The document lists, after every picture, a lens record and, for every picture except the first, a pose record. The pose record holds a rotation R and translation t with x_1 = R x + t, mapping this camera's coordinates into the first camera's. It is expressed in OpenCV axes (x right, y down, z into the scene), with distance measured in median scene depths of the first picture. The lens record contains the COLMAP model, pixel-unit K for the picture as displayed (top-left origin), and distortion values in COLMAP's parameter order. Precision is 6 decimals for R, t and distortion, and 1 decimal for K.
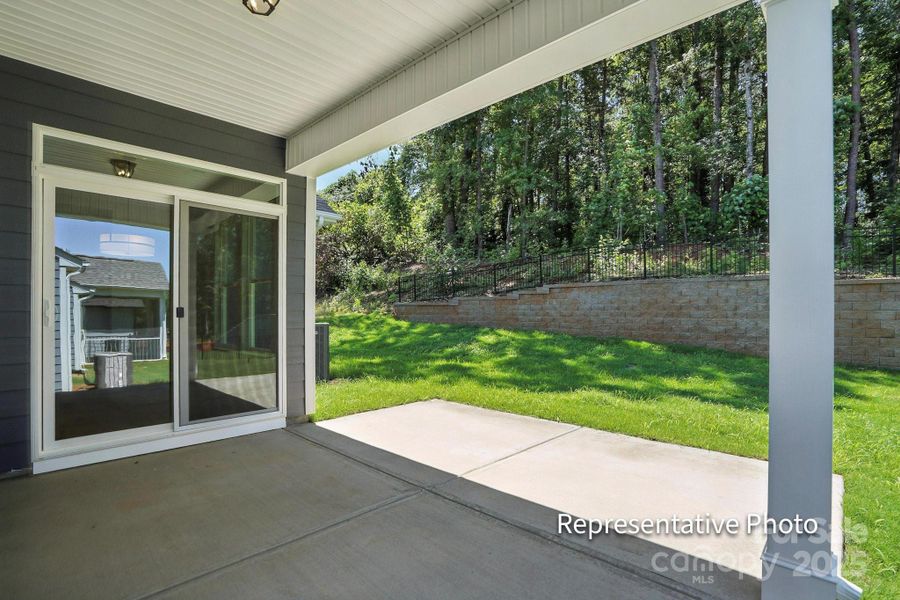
lens RADIAL K [[424.5, 0, 450.1], [0, 424.5, 308.4], [0, 0, 1]] dist [-0.035707, 0.004993]
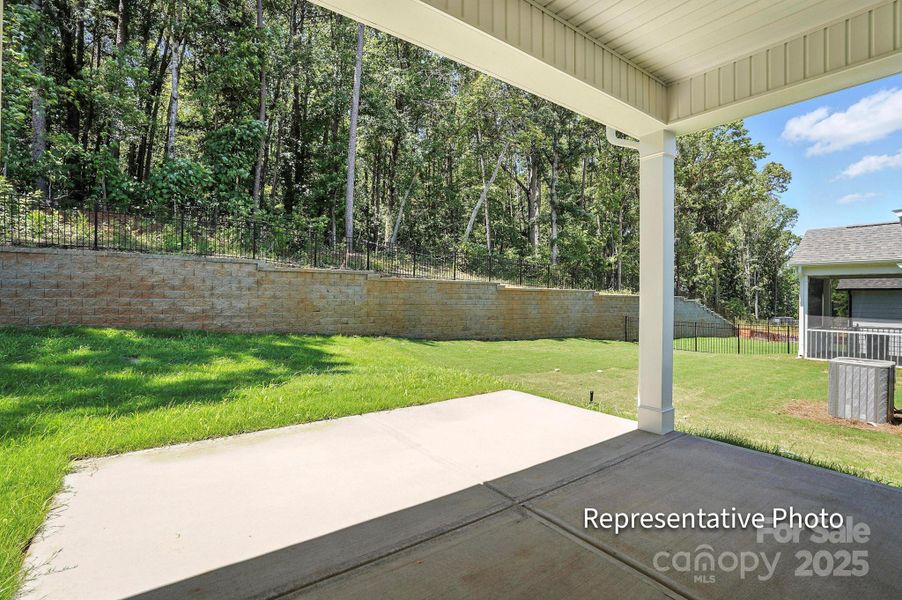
lens RADIAL K [[425.4, 0, 451.1], [0, 425.4, 298.5], [0, 0, 1]] dist [-0.035707, 0.004993]
pose [[0.180404, -0.007204, 0.983566, -0.226556], [-0.019001, 0.999761, 0.010807, 0.001527], [-0.983409, -0.020639, 0.180224, 0.243084]]
